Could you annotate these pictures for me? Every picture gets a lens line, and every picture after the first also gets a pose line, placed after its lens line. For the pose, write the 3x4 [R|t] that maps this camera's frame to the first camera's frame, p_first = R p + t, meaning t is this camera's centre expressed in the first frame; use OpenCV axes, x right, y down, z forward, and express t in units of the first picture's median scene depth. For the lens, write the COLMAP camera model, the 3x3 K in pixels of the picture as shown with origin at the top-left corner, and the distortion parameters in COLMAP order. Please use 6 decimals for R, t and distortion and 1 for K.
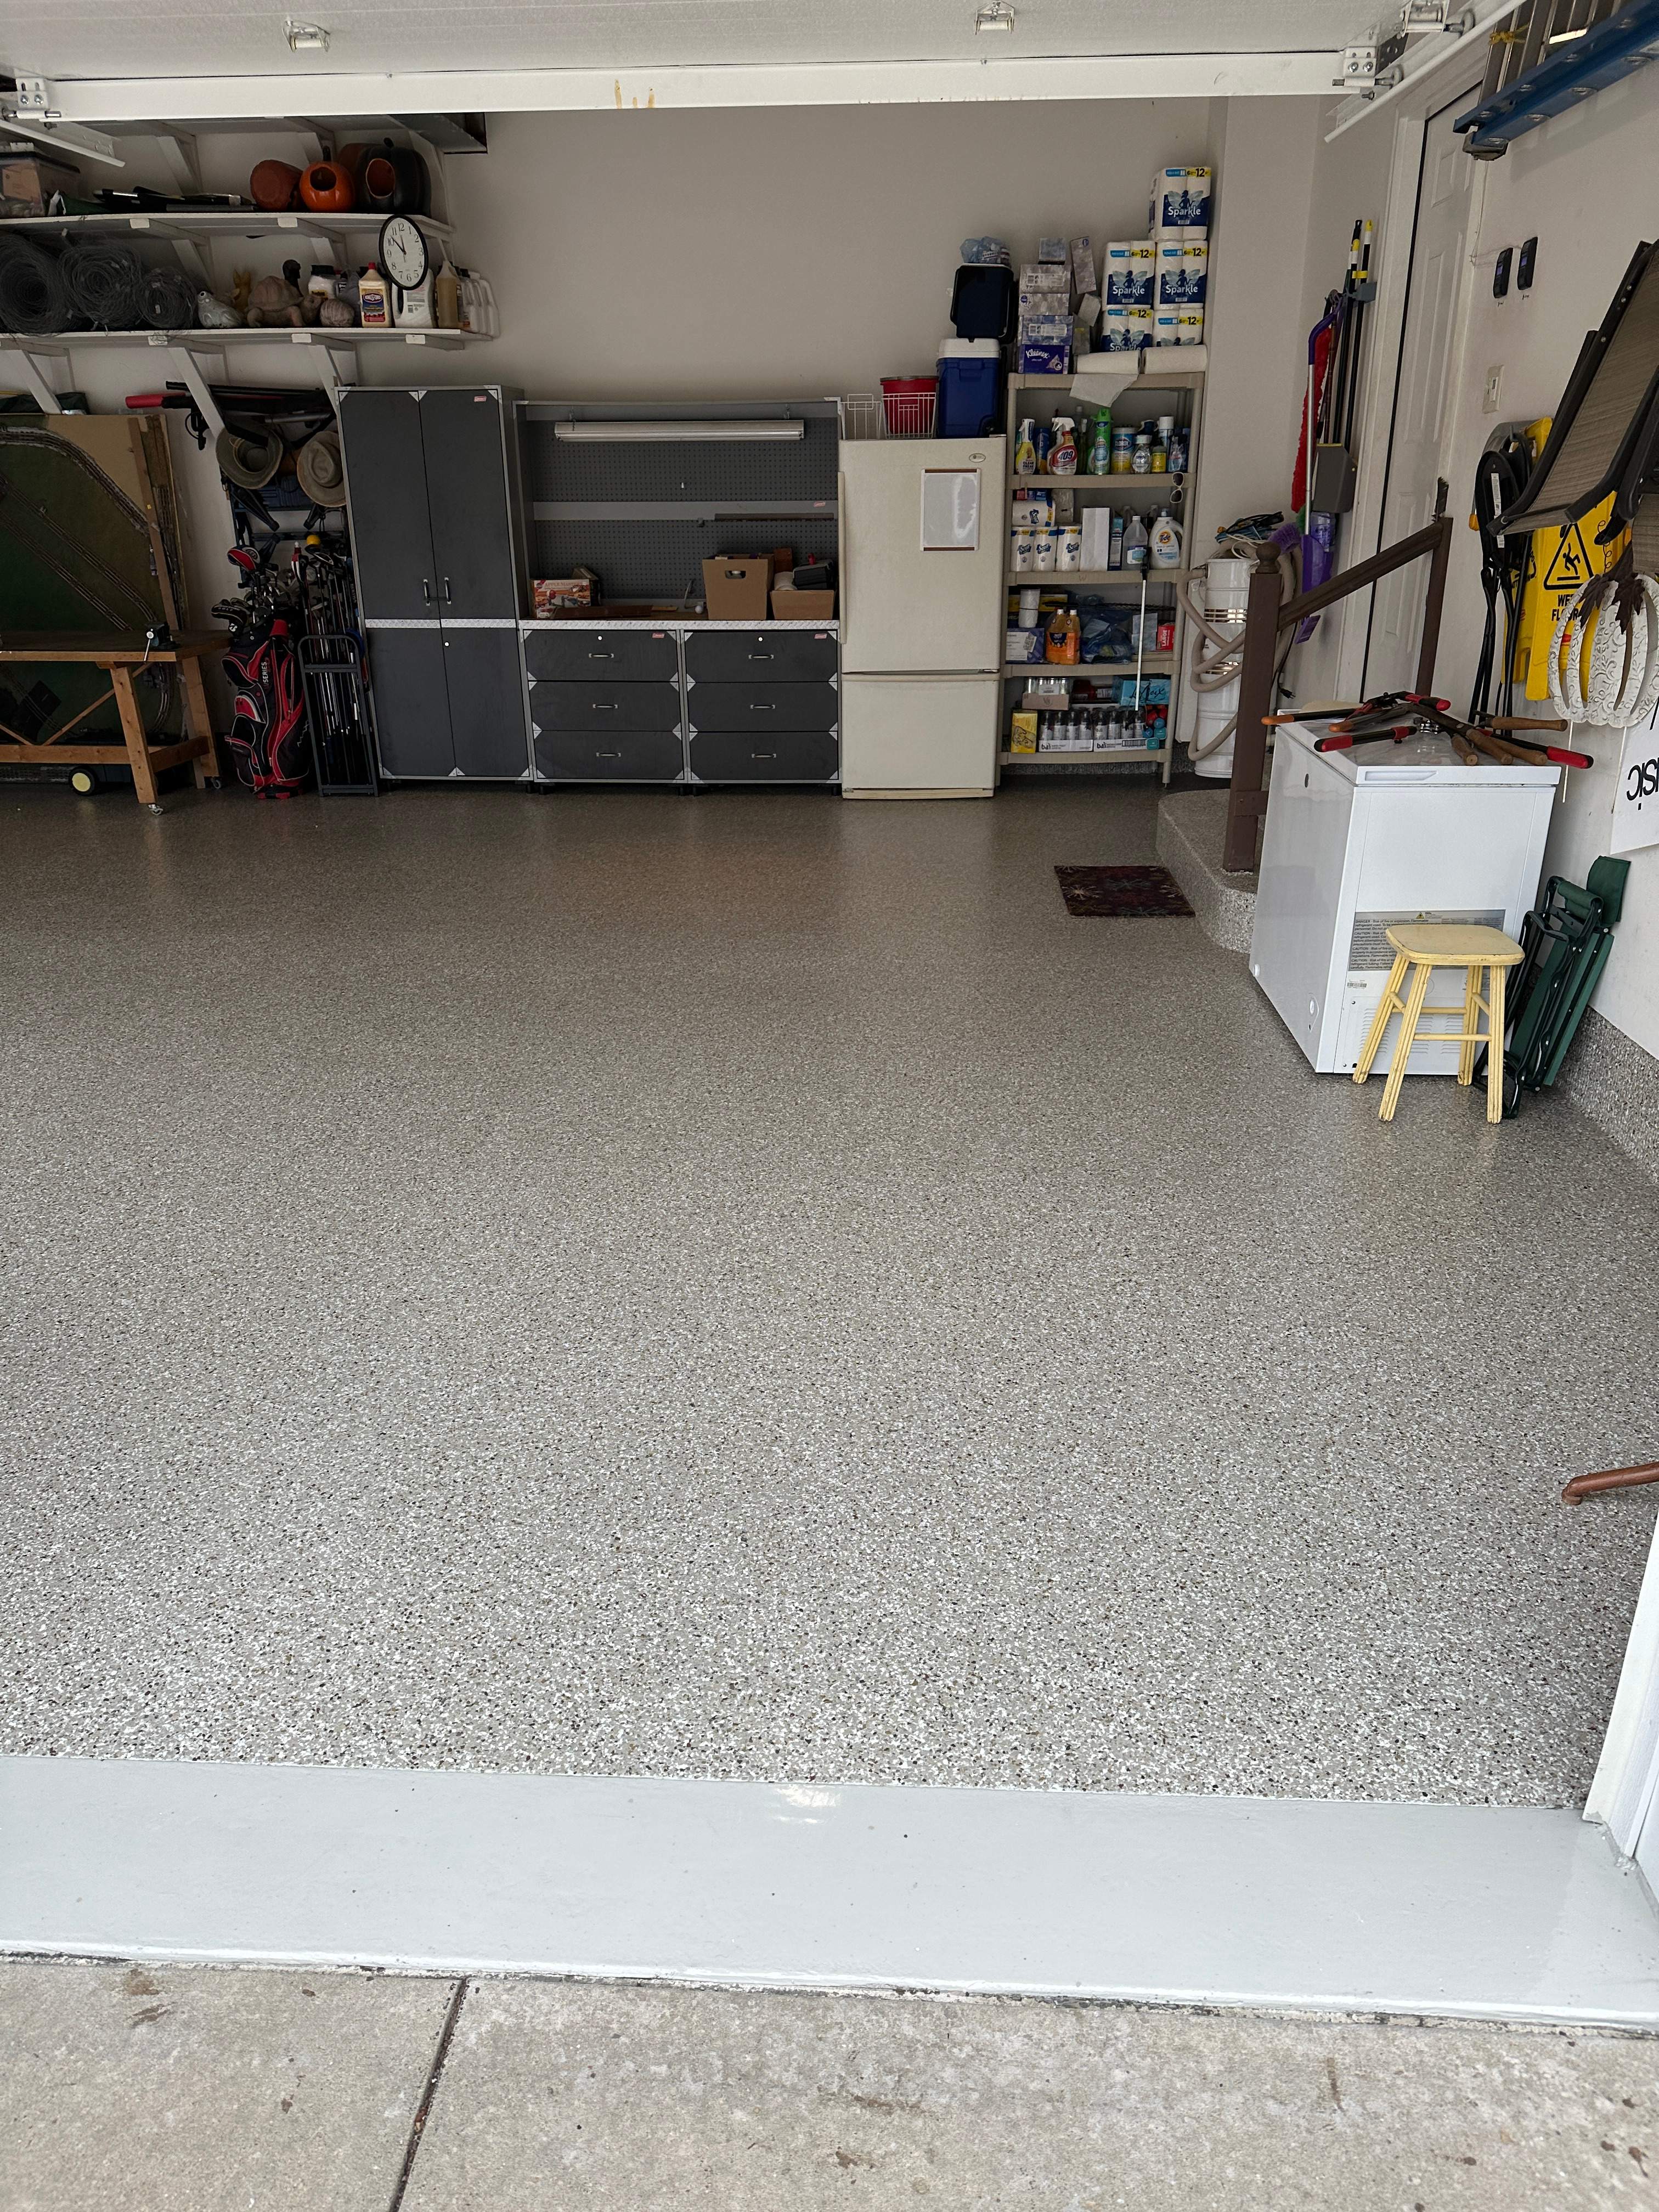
lens RADIAL K [[1550.5, 0, 833.5], [0, 1550.5, 1099.1], [0, 0, 1]] dist [0.028781, -0.037343]
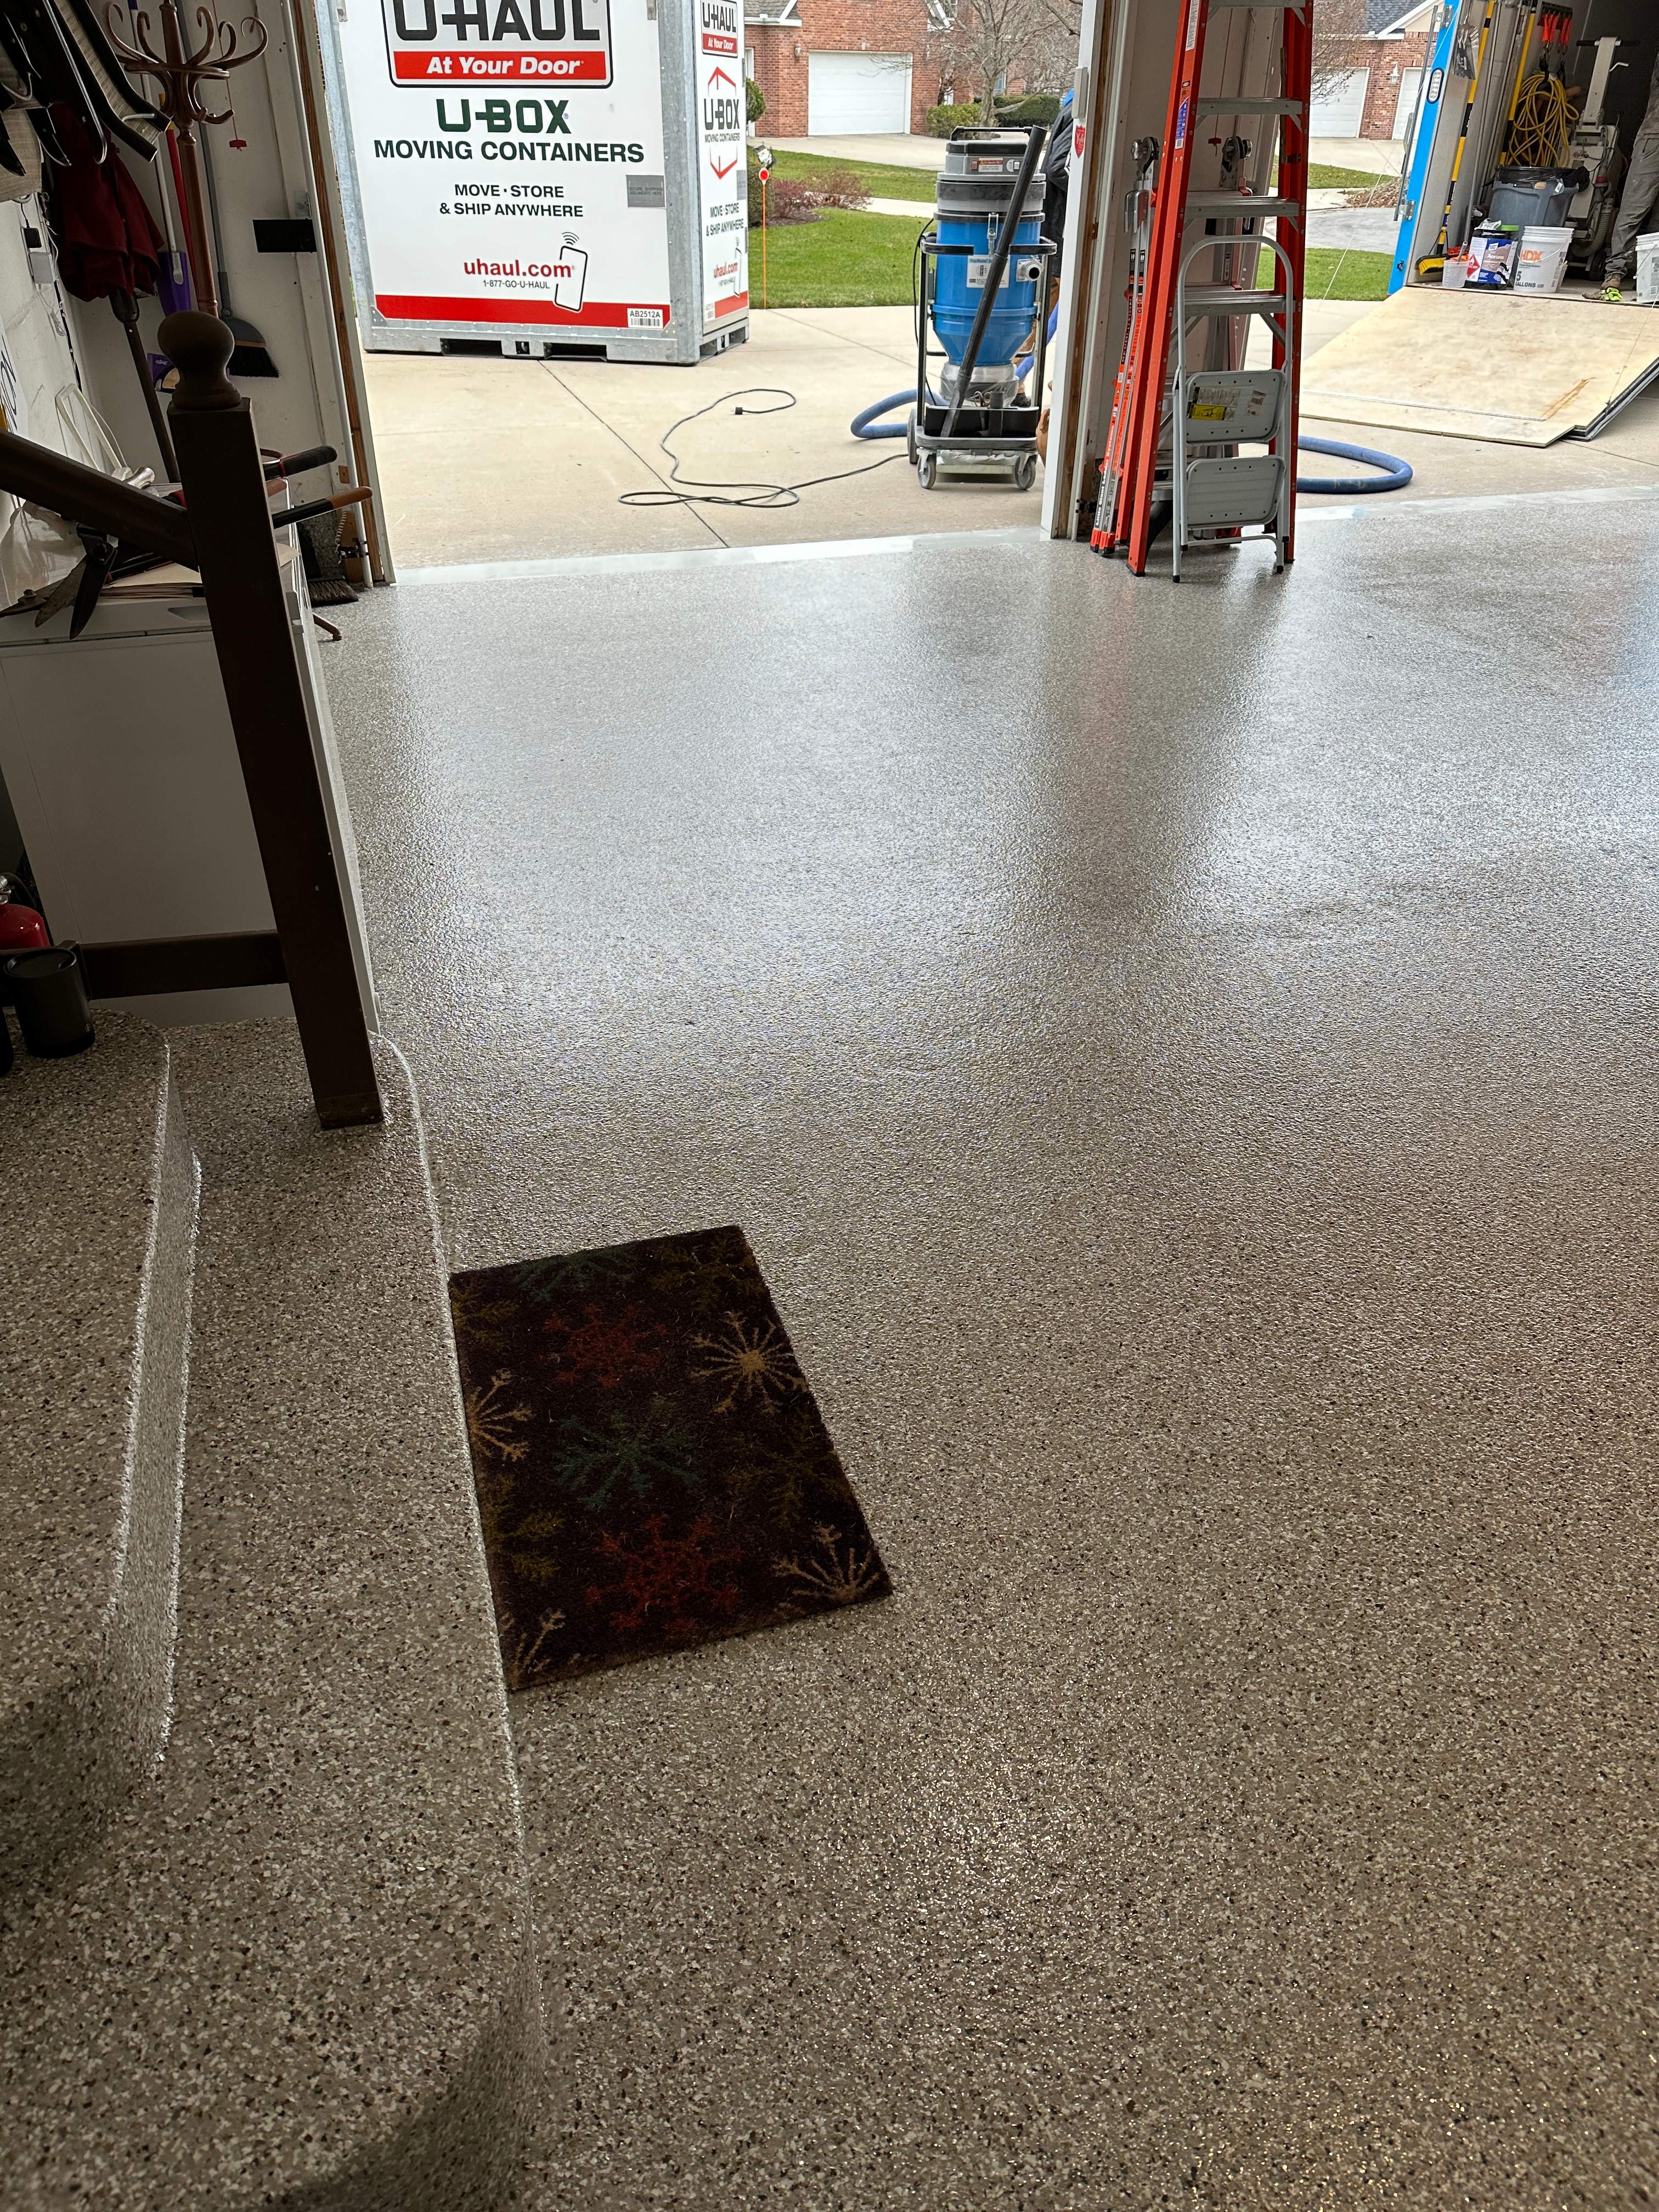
lens RADIAL K [[1548.8, 0, 815.8], [0, 1548.8, 1105.2], [0, 0, 1]] dist [0.040820, -0.050969]
pose [[-0.943054, 0.184391, -0.276856, 0.195206], [-0.121232, 0.584533, 0.802262, -0.380894], [0.309762, 0.790140, -0.528892, 0.960162]]
